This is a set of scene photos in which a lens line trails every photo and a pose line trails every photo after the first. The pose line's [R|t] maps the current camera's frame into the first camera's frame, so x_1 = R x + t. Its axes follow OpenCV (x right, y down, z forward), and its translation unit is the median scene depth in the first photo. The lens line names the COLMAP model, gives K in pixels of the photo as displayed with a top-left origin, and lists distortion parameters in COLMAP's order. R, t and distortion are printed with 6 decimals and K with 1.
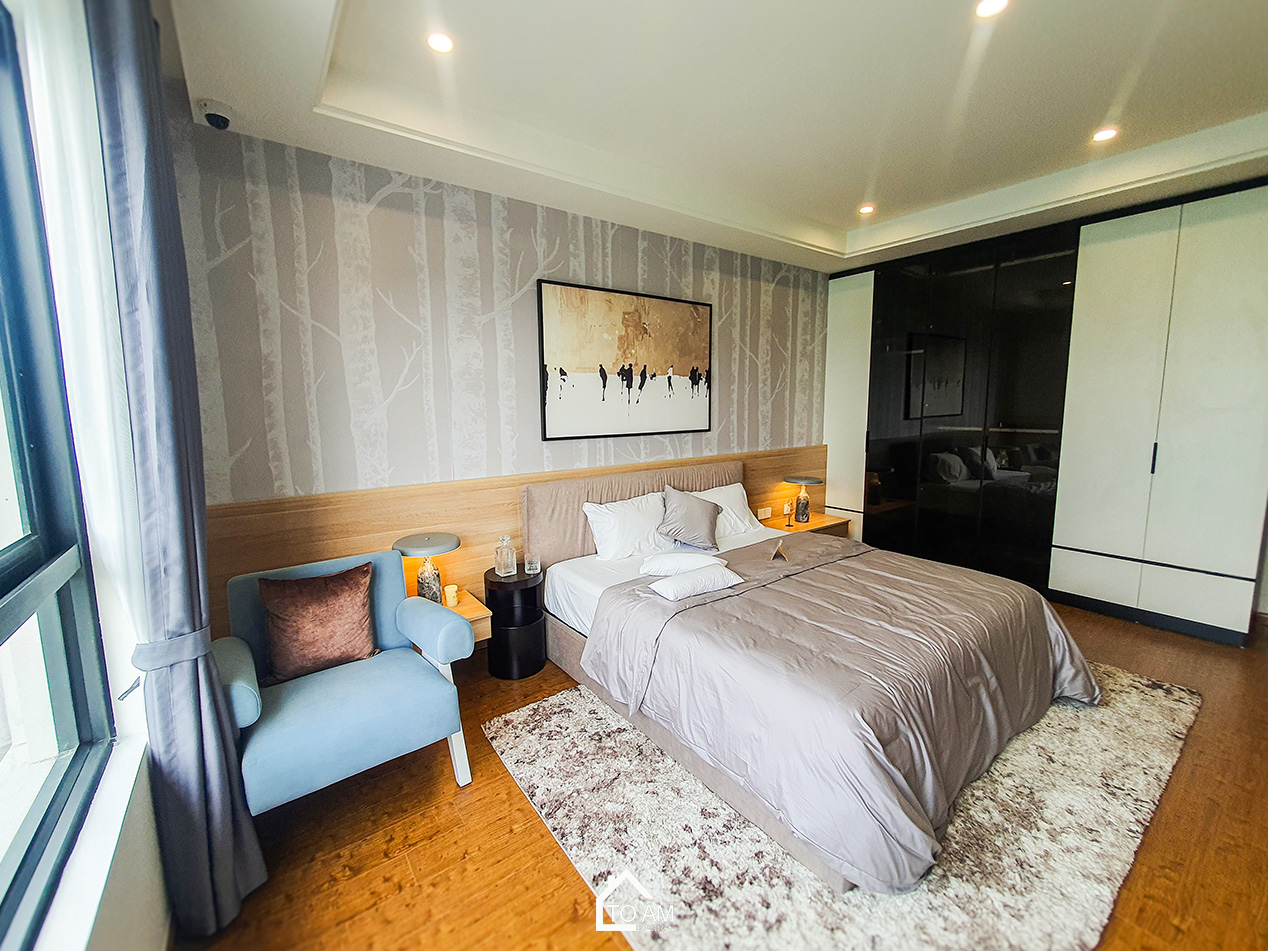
lens RADIAL K [[503.8, 0, 629.6], [0, 503.8, 472.1], [0, 0, 1]] dist [0.000135, -0.001161]
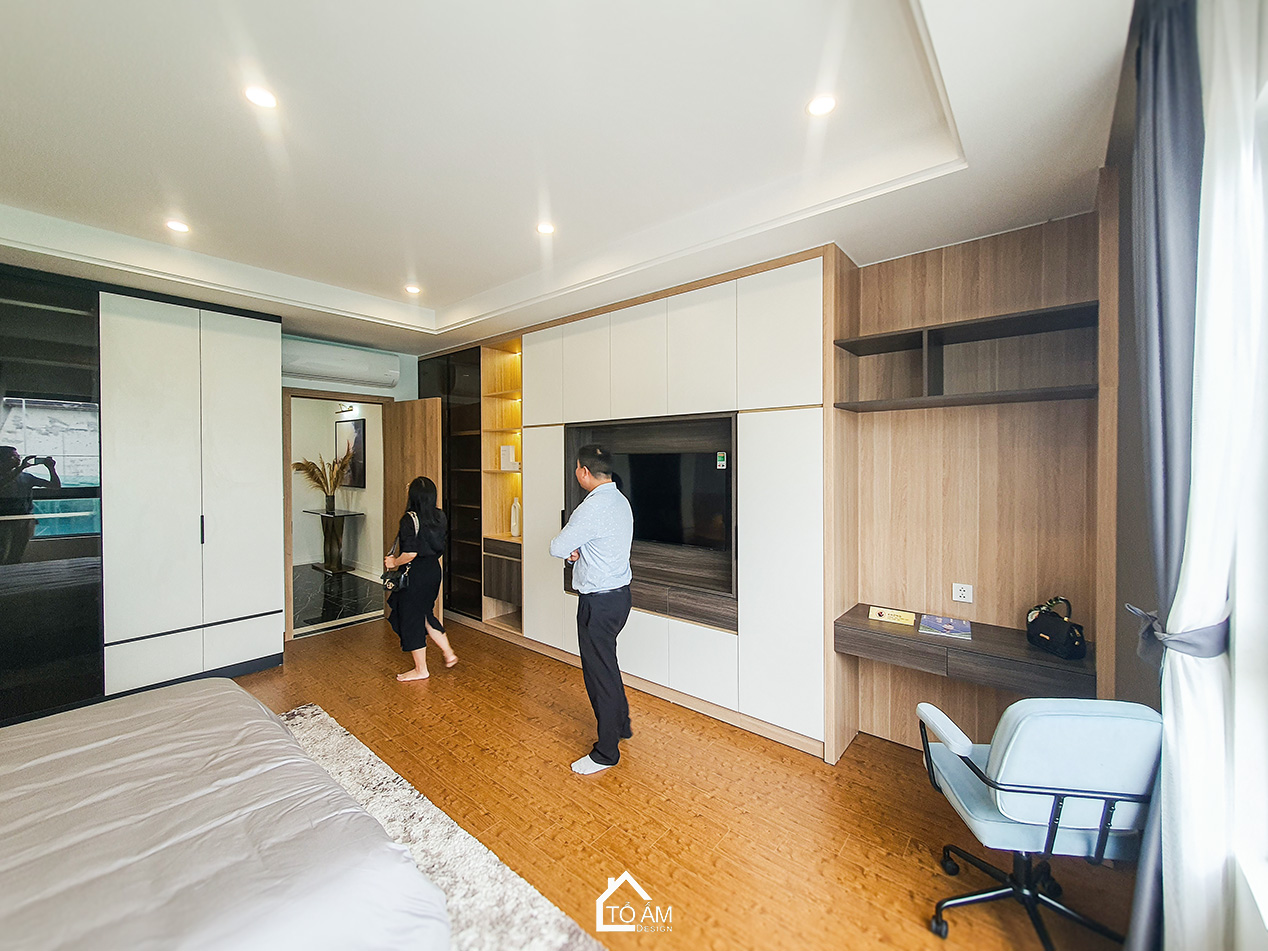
lens RADIAL K [[503.8, 0, 631.1], [0, 503.8, 473.2], [0, 0, 1]] dist [0.000135, -0.001161]
pose [[-0.231126, -0.009250, 0.972880, -0.571404], [0.139057, 0.989374, 0.042442, -0.159286], [-0.962935, 0.145095, -0.227384, 0.817611]]
